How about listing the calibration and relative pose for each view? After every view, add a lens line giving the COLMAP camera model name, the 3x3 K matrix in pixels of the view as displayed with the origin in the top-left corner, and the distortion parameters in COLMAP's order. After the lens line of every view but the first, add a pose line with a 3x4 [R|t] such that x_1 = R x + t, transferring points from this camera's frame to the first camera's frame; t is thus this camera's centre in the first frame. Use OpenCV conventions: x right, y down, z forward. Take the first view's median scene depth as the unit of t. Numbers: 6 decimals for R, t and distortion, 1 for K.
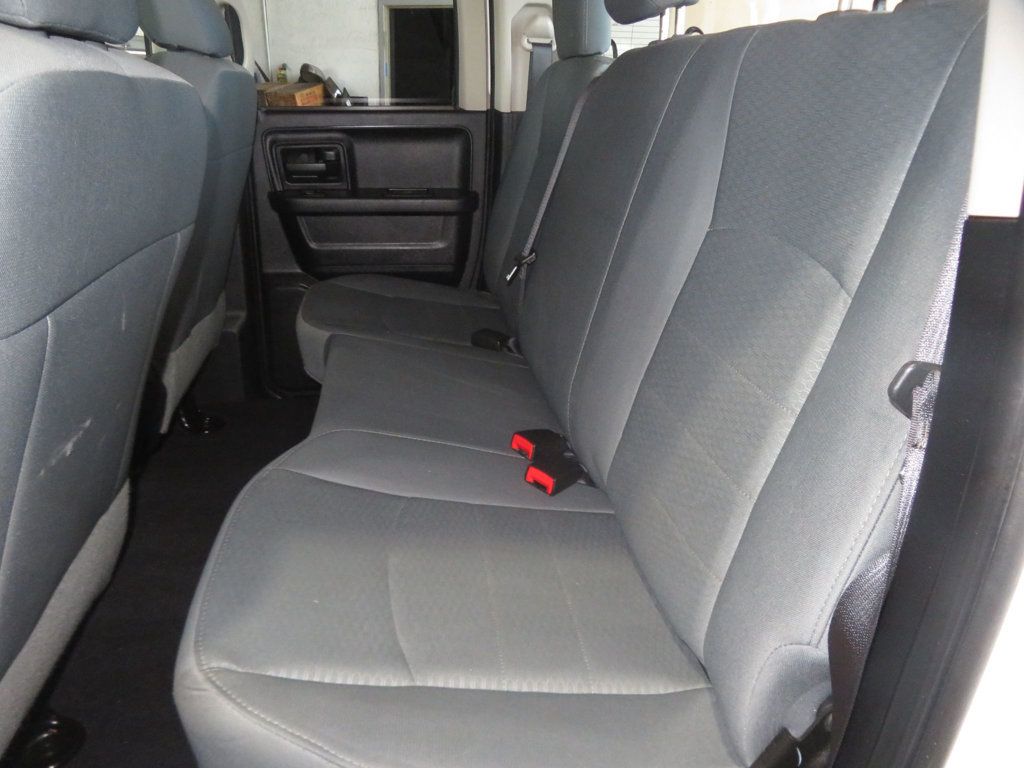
lens RADIAL K [[746.6, 0, 518.4], [0, 746.6, 380.9], [0, 0, 1]] dist [0.003075, 0.004592]
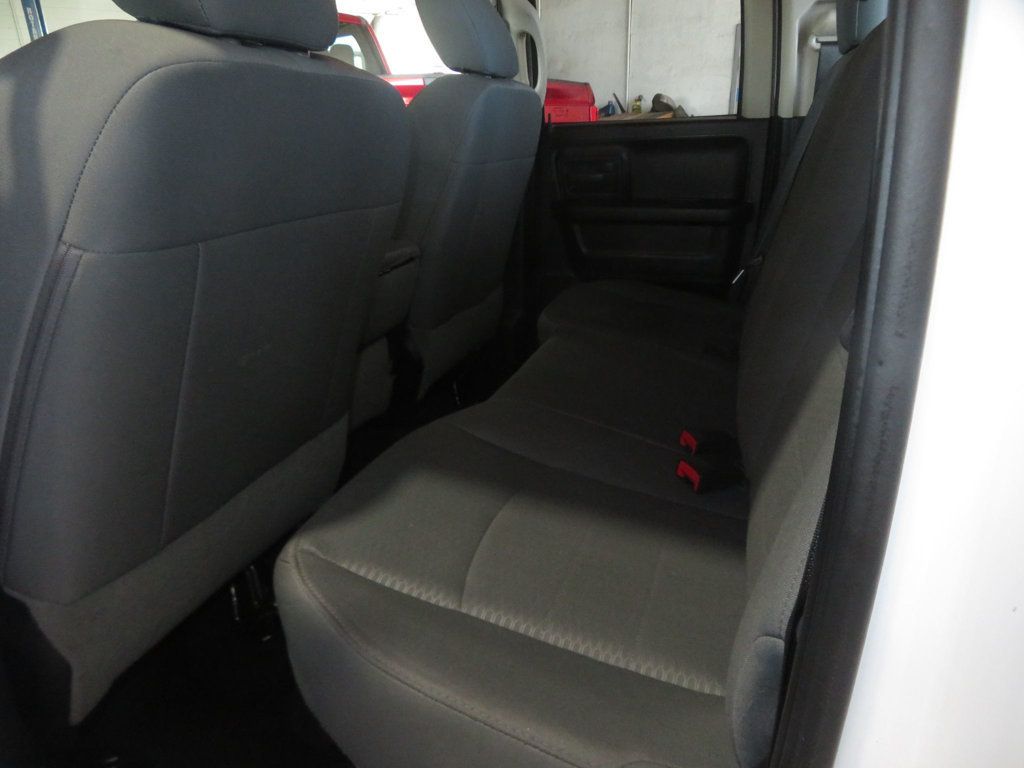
lens RADIAL K [[746.6, 0, 519.1], [0, 746.6, 388.2], [0, 0, 1]] dist [0.003075, 0.004592]
pose [[0.892385, 0.109780, -0.437717, 0.181471], [-0.123367, 0.992358, -0.002627, 0.037268], [0.434084, 0.056344, 0.899109, 0.020079]]
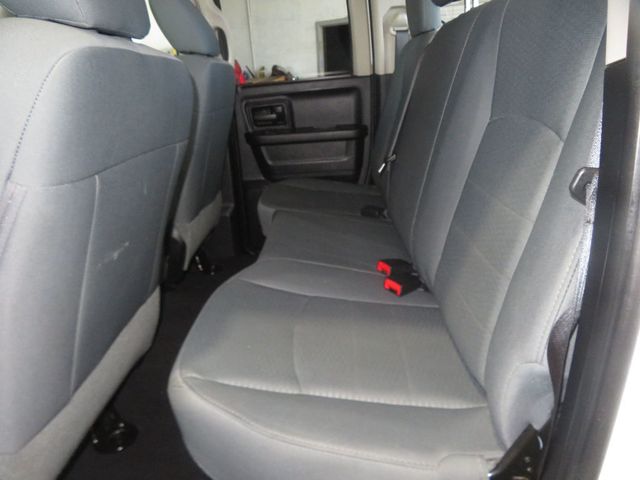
lens RADIAL K [[466.6, 0, 324.9], [0, 466.6, 239.1], [0, 0, 1]] dist [0.003075, 0.004592]
pose [[0.982026, -0.027991, -0.186659, 0.056591], [0.021420, 0.999081, -0.037129, 0.047271], [0.187526, 0.032463, 0.981723, -0.016857]]
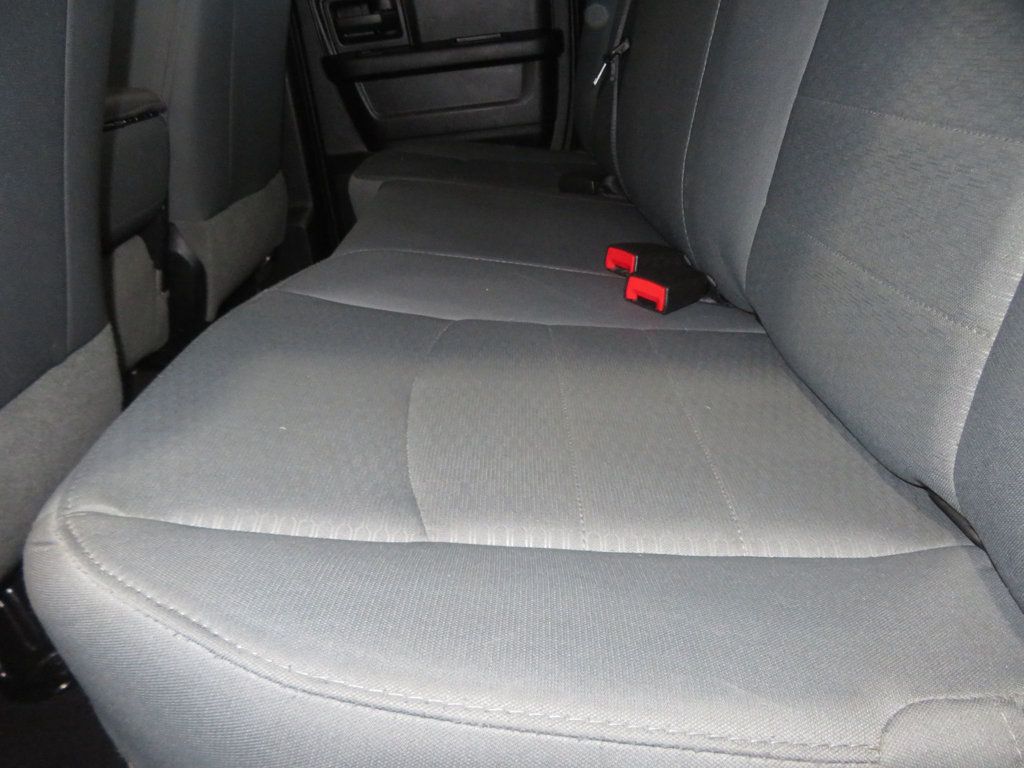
lens RADIAL K [[746.6, 0, 512.5], [0, 746.6, 381.3], [0, 0, 1]] dist [0.003075, 0.004592]
pose [[0.982206, -0.065418, -0.176048, 0.017584], [0.076858, 0.995297, 0.058966, 0.121436], [0.171363, -0.071447, 0.982614, 0.215566]]
